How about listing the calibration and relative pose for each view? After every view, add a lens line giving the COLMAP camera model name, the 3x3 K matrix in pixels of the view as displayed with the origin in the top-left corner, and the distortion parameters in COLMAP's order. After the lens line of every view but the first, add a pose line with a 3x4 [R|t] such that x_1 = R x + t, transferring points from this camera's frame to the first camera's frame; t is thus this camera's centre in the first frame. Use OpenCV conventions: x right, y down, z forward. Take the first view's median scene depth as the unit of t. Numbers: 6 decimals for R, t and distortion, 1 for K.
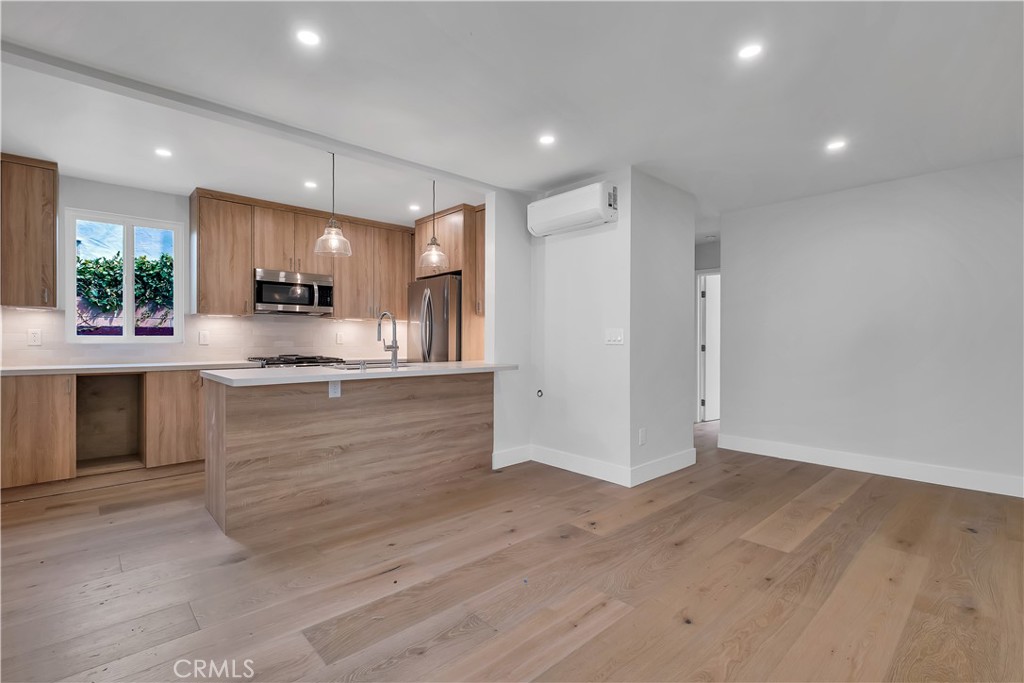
lens RADIAL K [[458.3, 0, 497.9], [0, 458.3, 334.1], [0, 0, 1]] dist [0.003948, -0.002507]
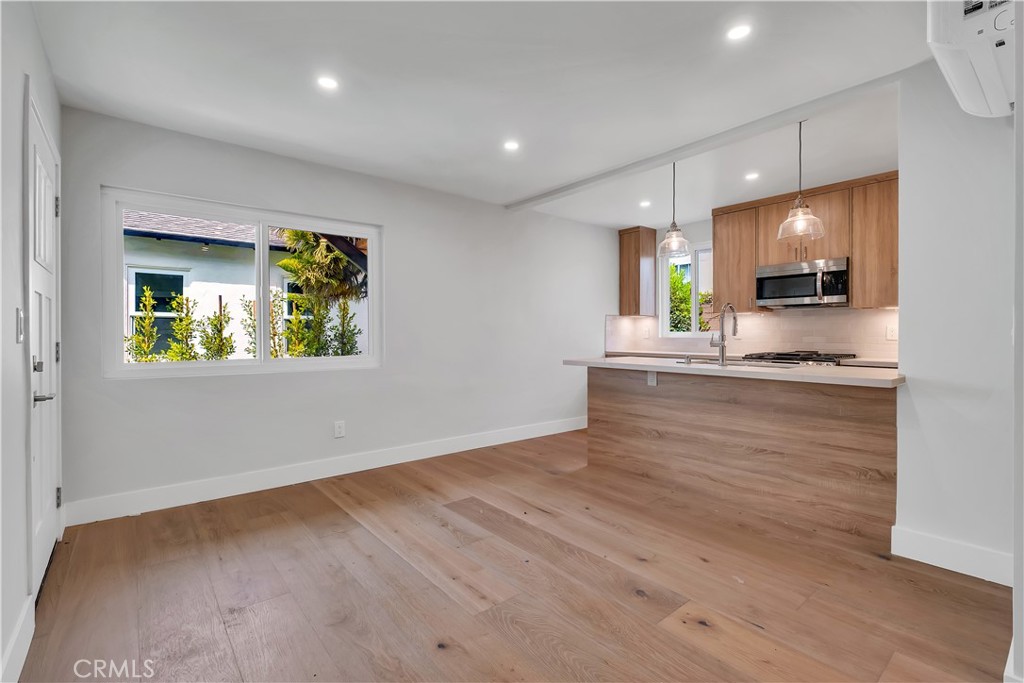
lens RADIAL K [[458.3, 0, 515.5], [0, 458.3, 330.7], [0, 0, 1]] dist [0.003948, -0.002507]
pose [[-0.025314, -0.009946, -0.999630, 0.775140], [0.011146, 0.999886, -0.010231, 0.011030], [0.999617, -0.011401, -0.025200, 0.691325]]
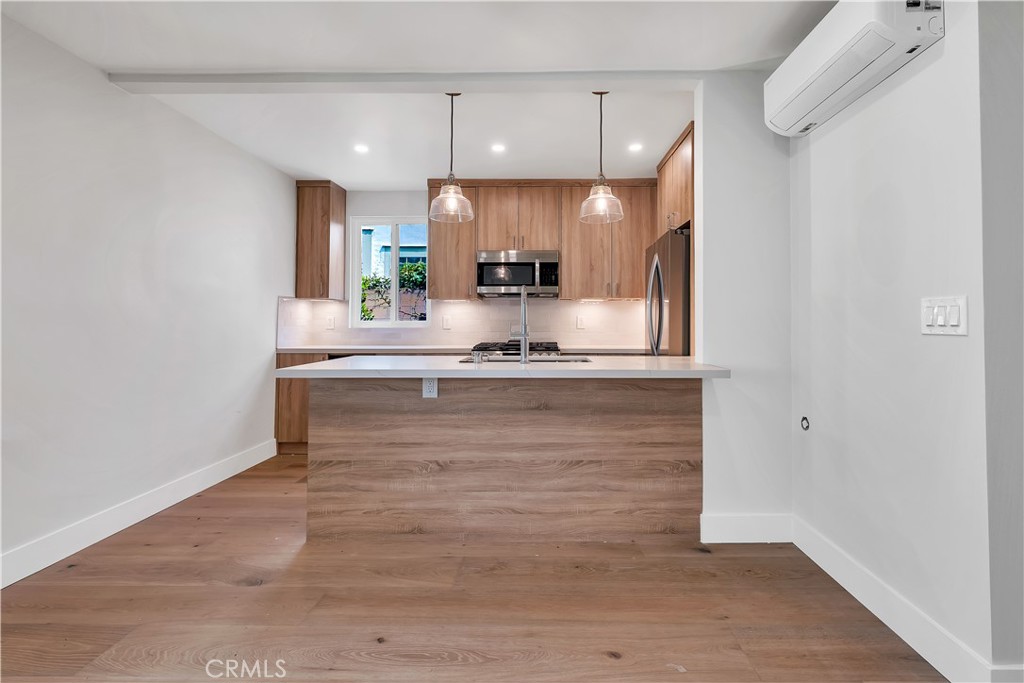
lens RADIAL K [[458.3, 0, 539.2], [0, 458.3, 309.1], [0, 0, 1]] dist [0.003948, -0.002507]
pose [[0.744434, -0.023584, -0.667280, 0.308283], [0.009472, 0.999648, -0.024764, 0.007751], [0.667629, 0.012114, 0.744395, 0.537199]]
